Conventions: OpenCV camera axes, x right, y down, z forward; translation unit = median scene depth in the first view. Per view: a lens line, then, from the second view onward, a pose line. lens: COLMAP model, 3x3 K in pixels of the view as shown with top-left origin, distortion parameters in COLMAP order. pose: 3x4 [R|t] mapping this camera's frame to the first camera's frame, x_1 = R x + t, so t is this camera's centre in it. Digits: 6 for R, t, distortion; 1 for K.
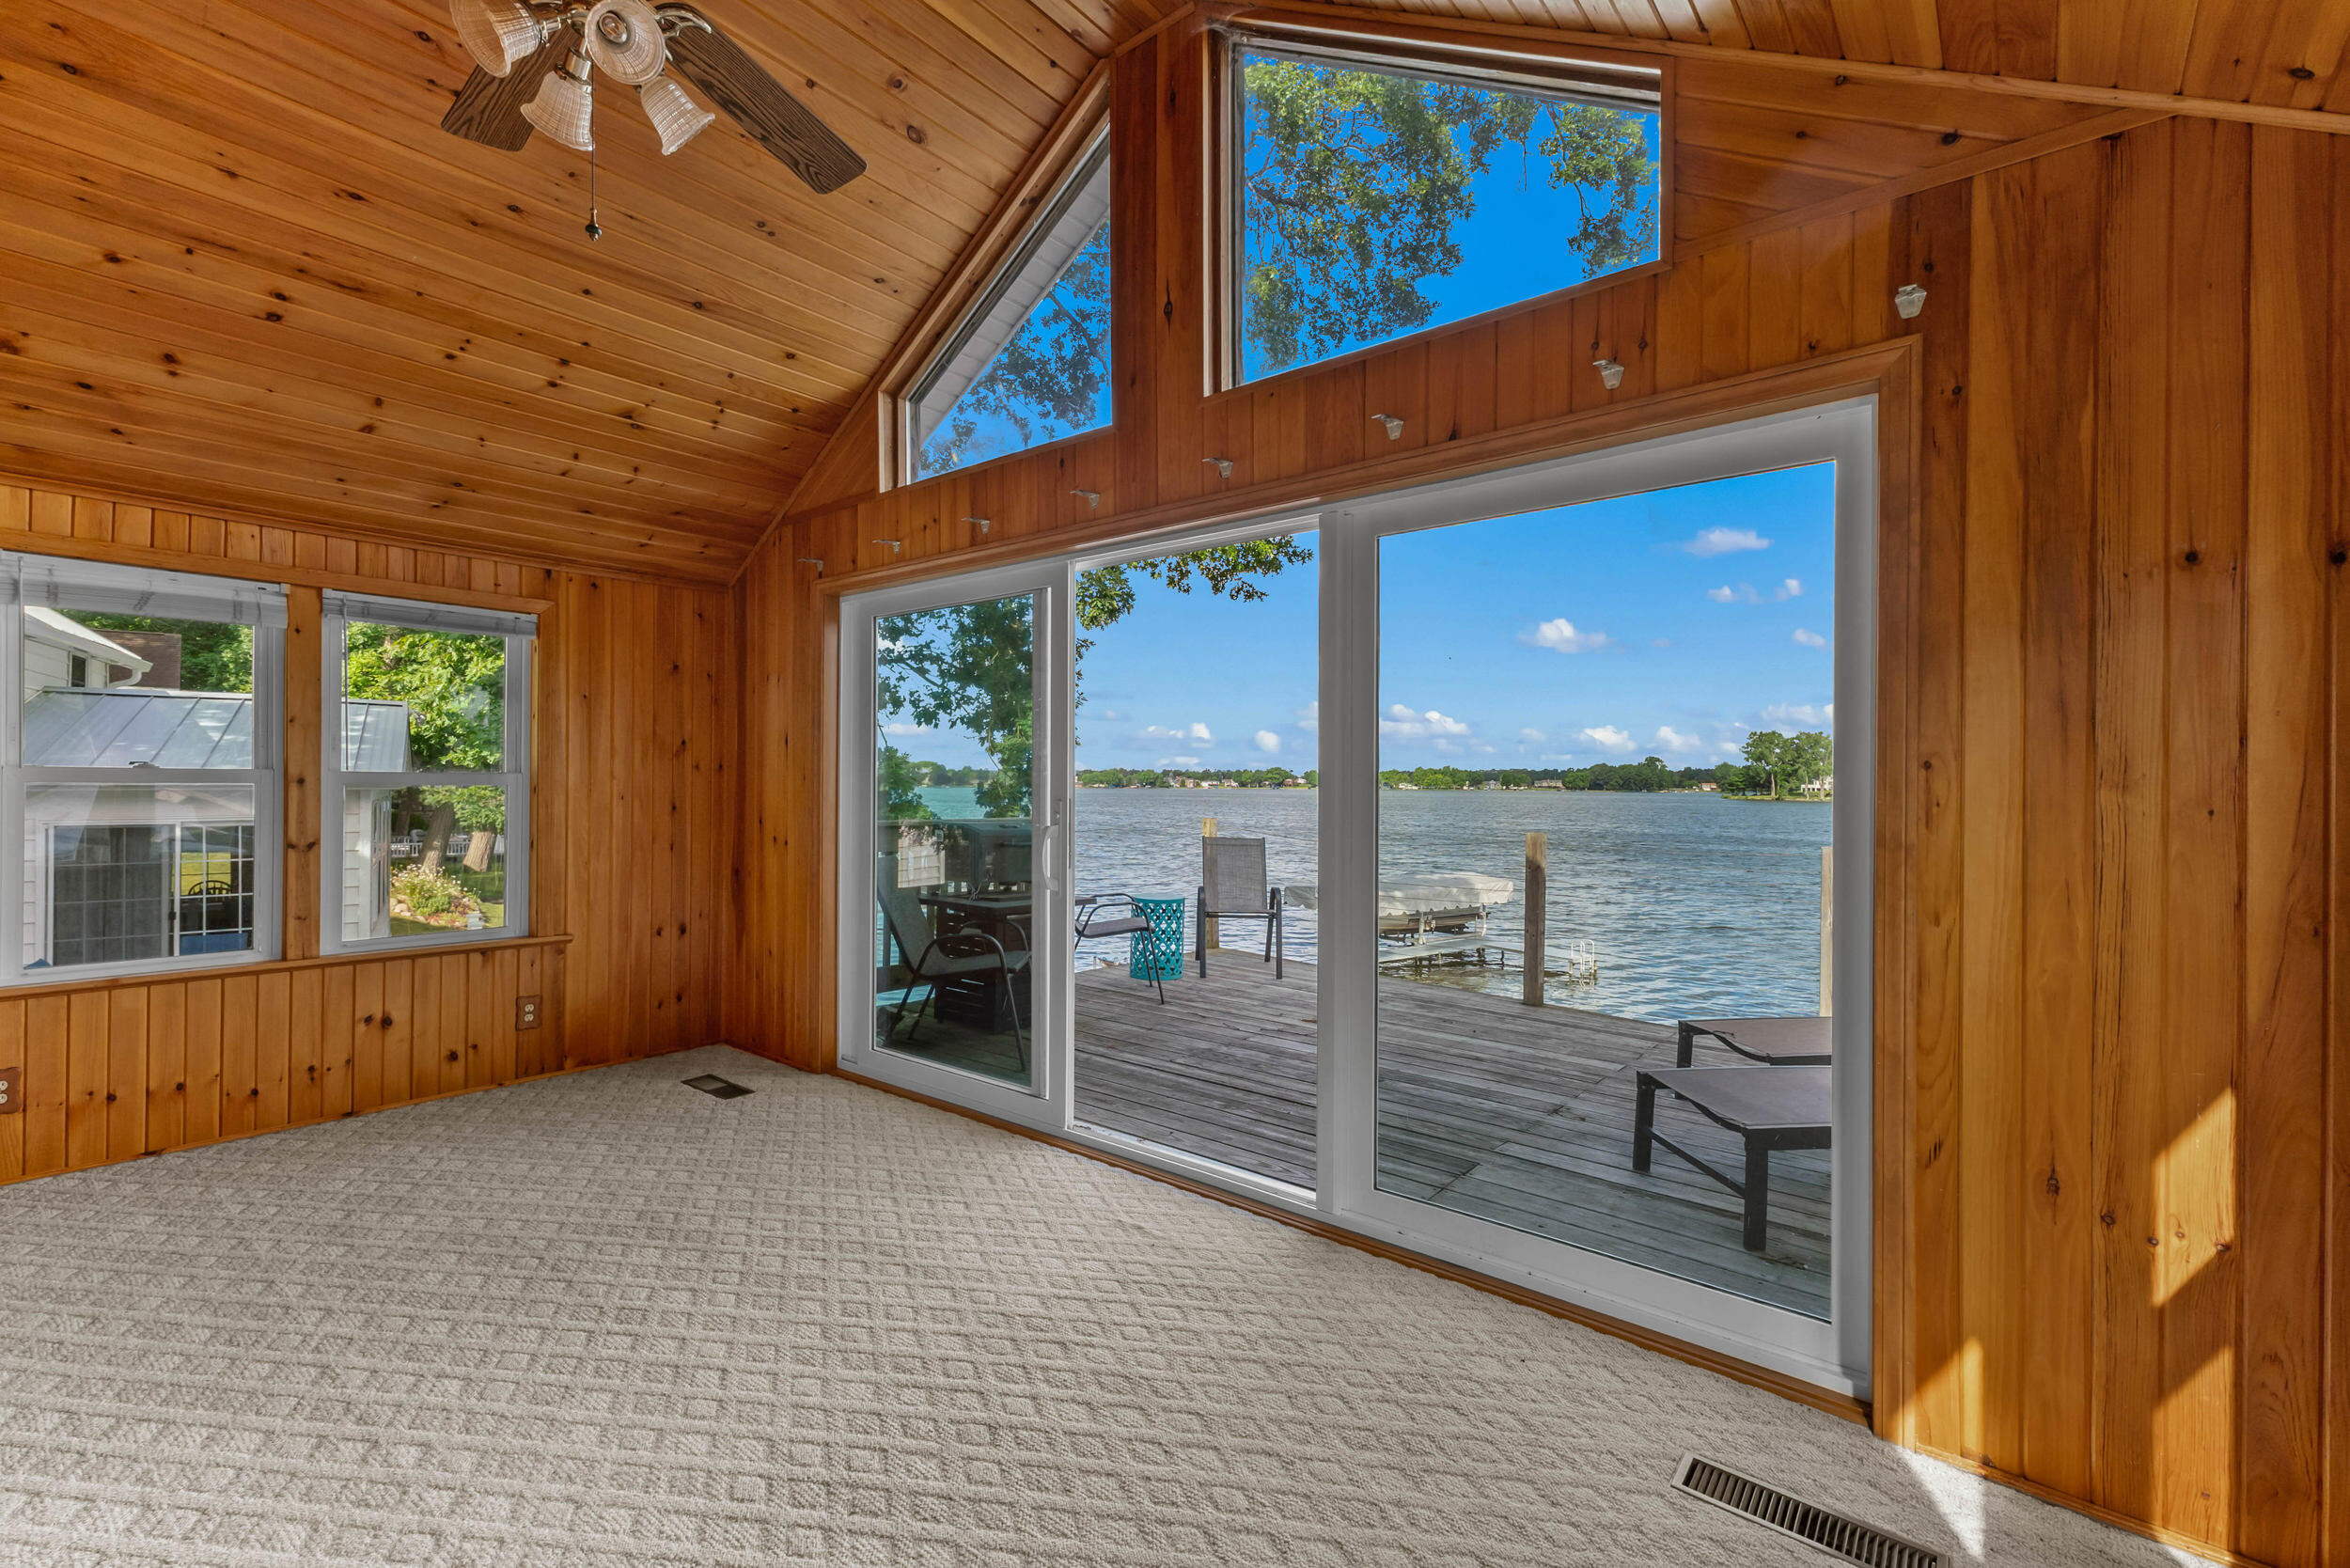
lens RADIAL K [[994.7, 0, 1158.0], [0, 994.7, 787.6], [0, 0, 1]] dist [0.011151, -0.003389]
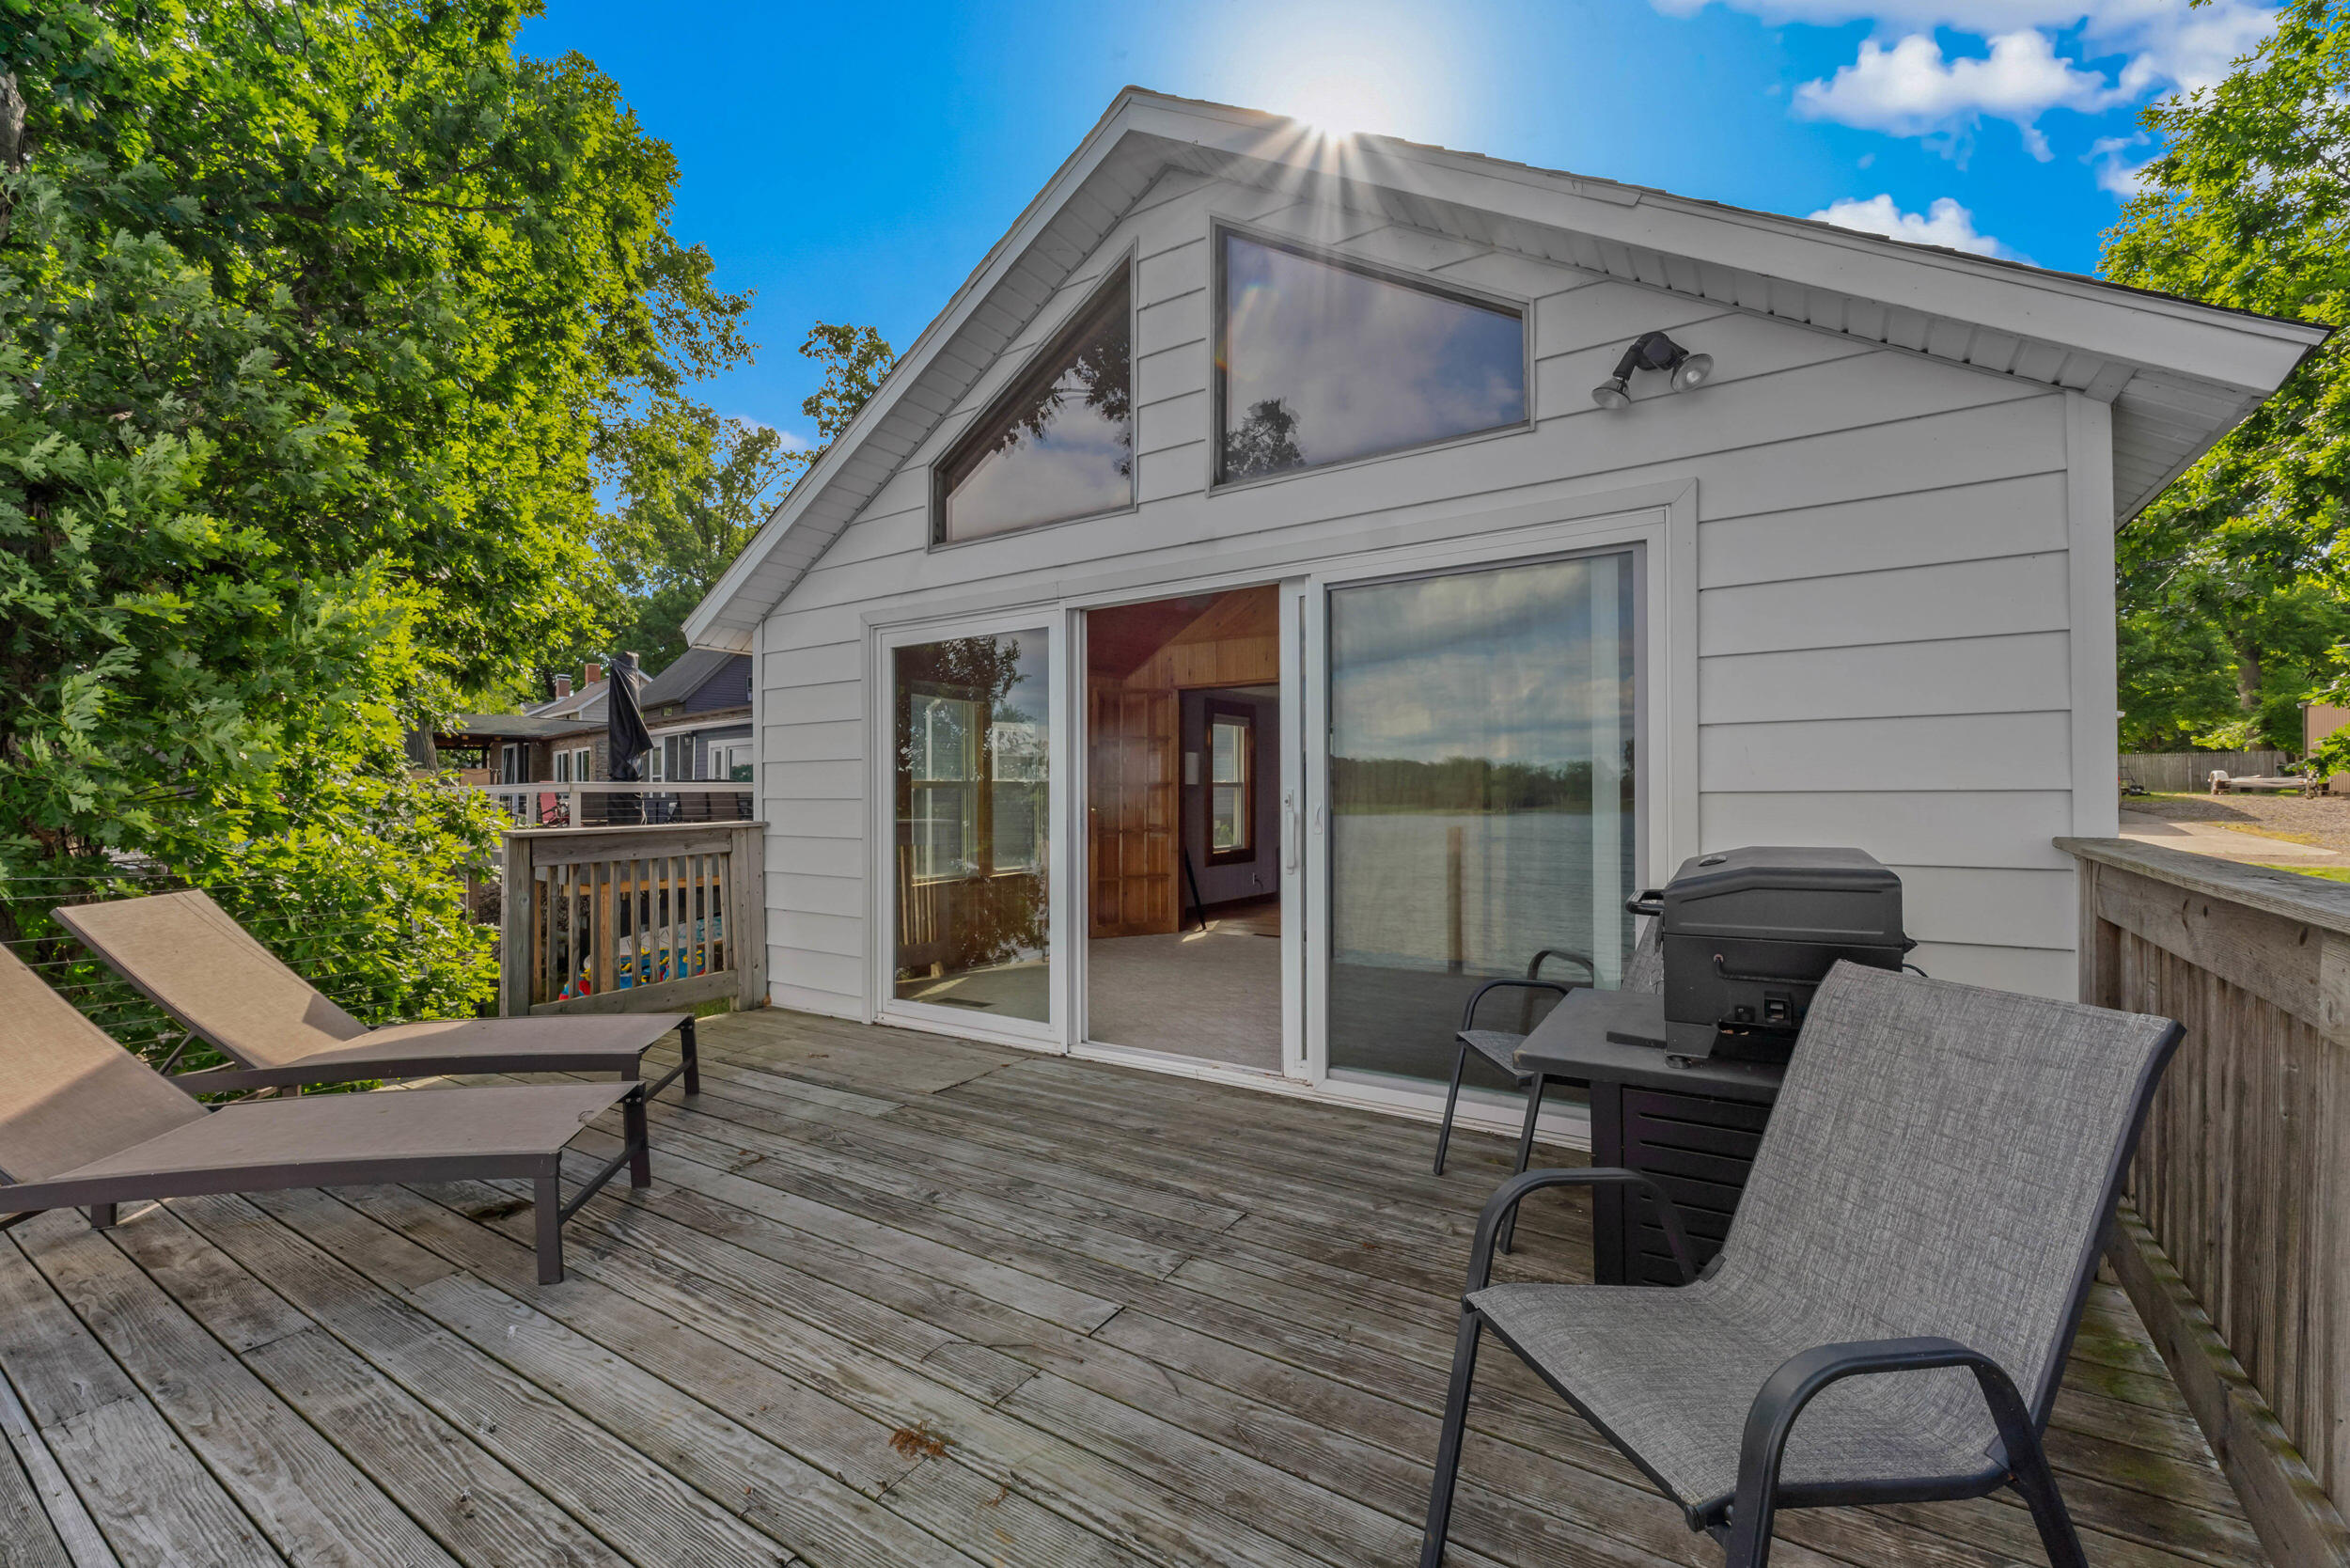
lens RADIAL K [[994.7, 0, 1158.0], [0, 994.7, 787.6], [0, 0, 1]] dist [0.011151, -0.003389]
pose [[-0.994795, -0.001030, -0.101888, 0.126216], [-0.000787, 0.999997, -0.002425, 0.014107], [0.101891, -0.002332, -0.994793, 1.538245]]
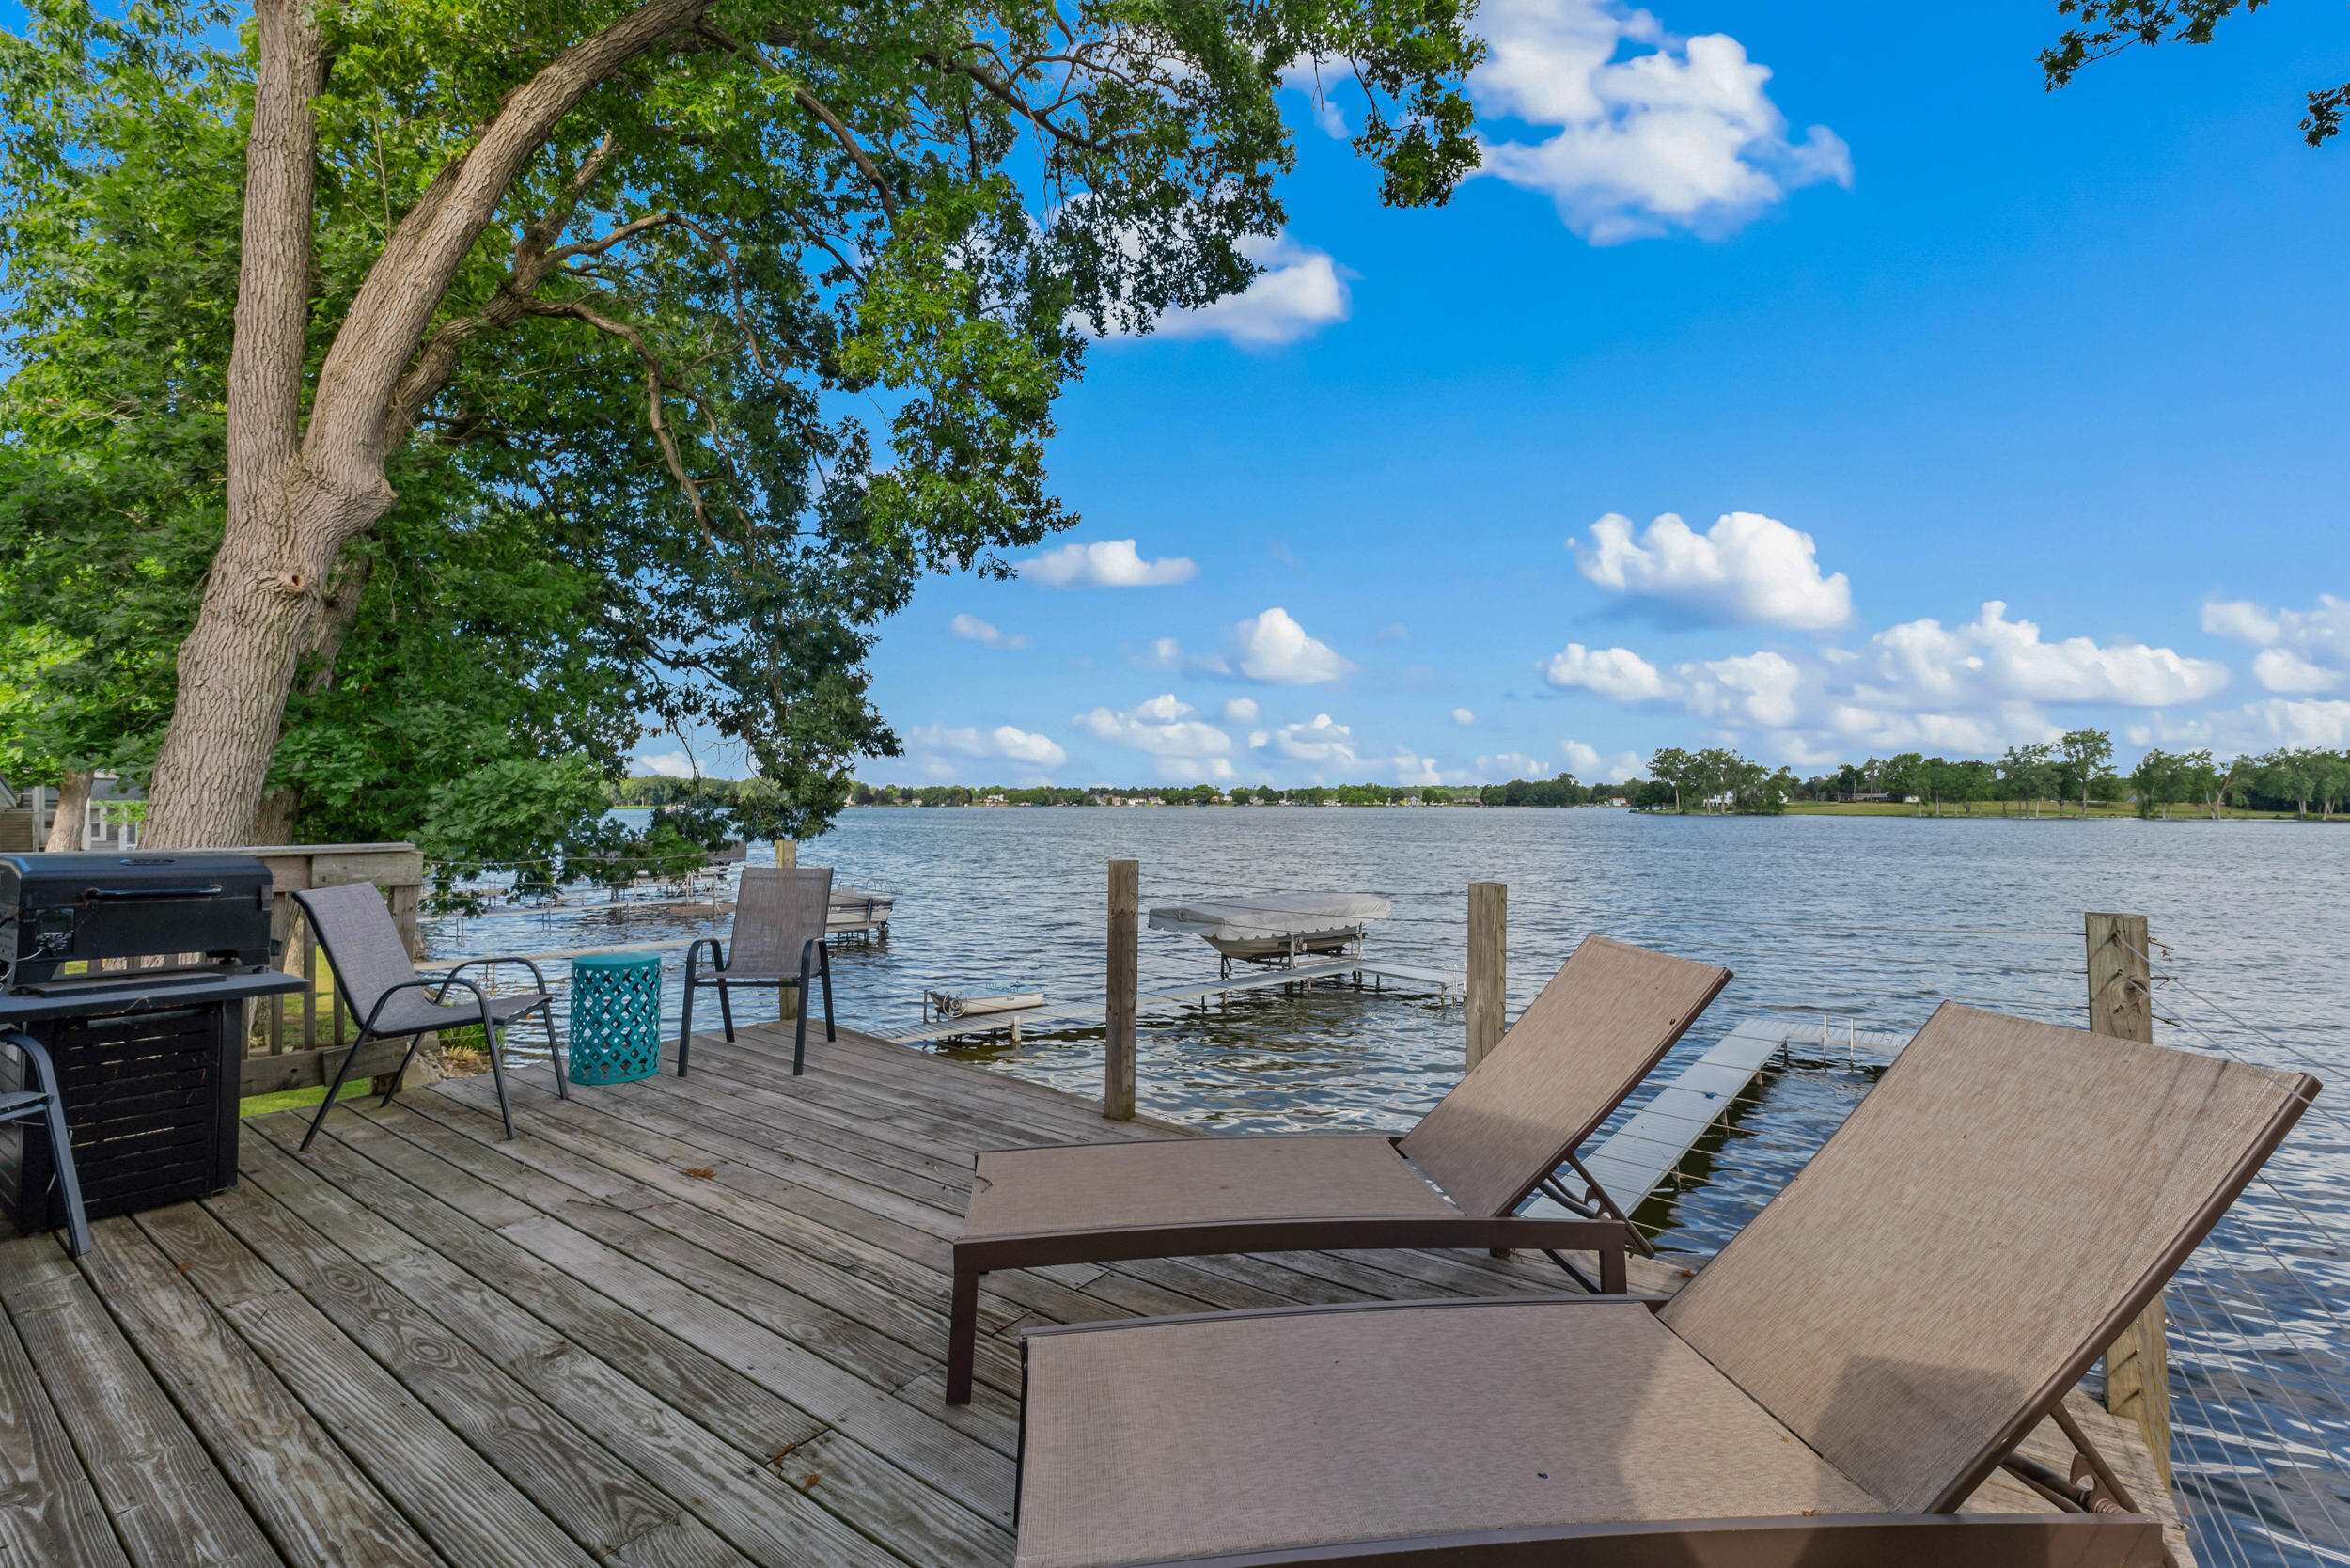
lens RADIAL K [[994.7, 0, 1158.0], [0, 994.7, 787.6], [0, 0, 1]] dist [0.011151, -0.003389]
pose [[0.997527, -0.004347, 0.070146, 0.450531], [0.005623, 0.999822, -0.017994, 0.013193], [-0.070055, 0.018344, 0.997374, 0.417760]]
